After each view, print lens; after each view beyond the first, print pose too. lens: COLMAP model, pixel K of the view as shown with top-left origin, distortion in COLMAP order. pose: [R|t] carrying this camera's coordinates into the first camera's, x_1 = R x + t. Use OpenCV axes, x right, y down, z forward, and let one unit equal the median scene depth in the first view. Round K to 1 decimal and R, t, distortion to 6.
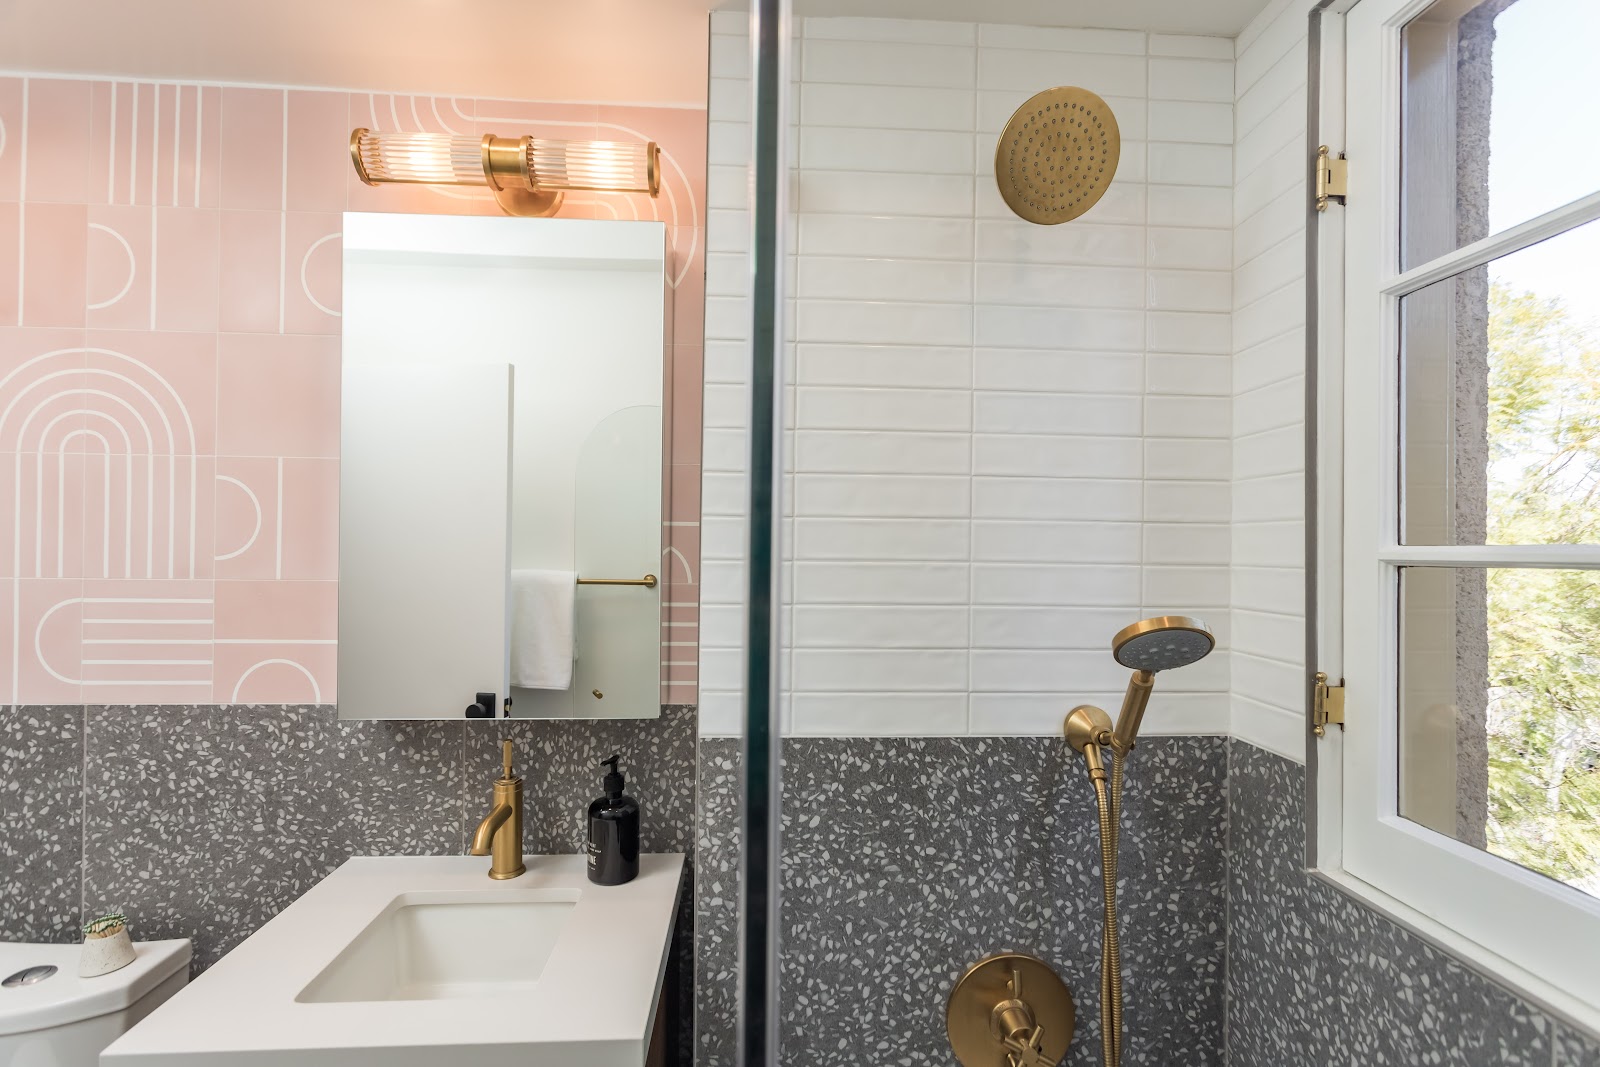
lens RADIAL K [[761.1, 0, 798.0], [0, 761.1, 538.1], [0, 0, 1]] dist [0.002212, -0.000235]
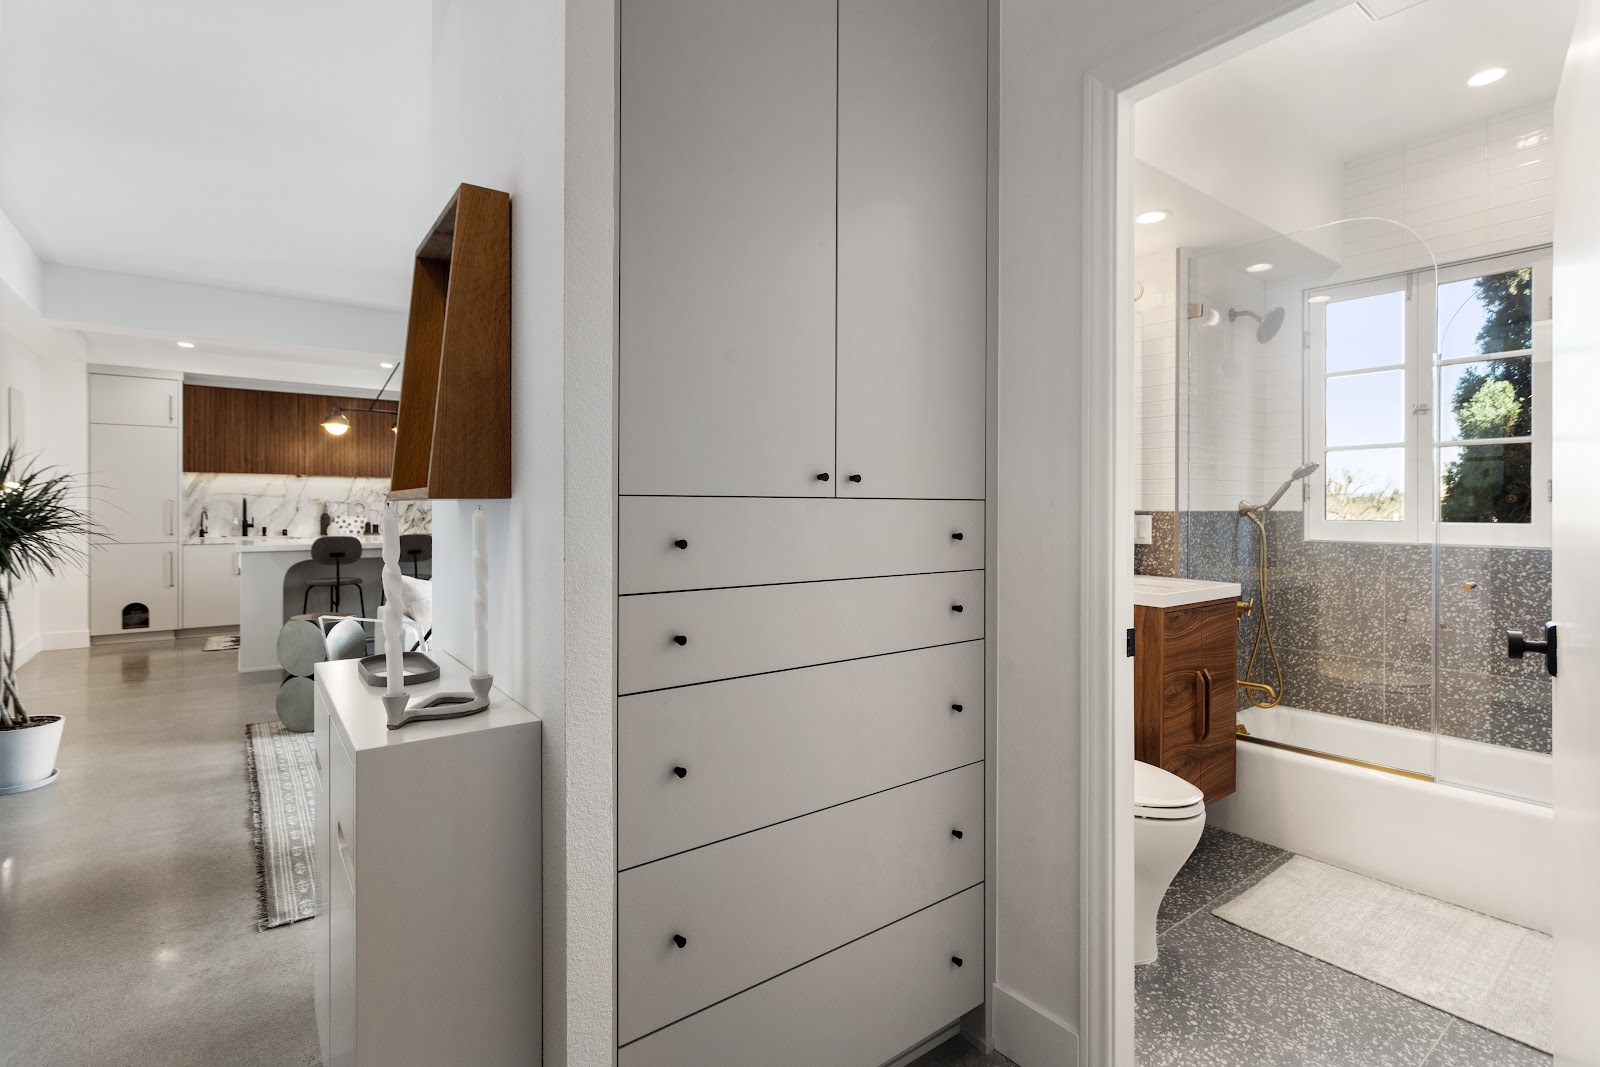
lens RADIAL K [[757.1, 0, 808.2], [0, 757.1, 506.2], [0, 0, 1]] dist [-0.000796, 0.001255]
pose [[0.827203, -0.009412, 0.561824, -2.668796], [0.003960, 0.999933, 0.010921, 0.202113], [-0.561889, -0.006809, 0.827185, -0.490026]]
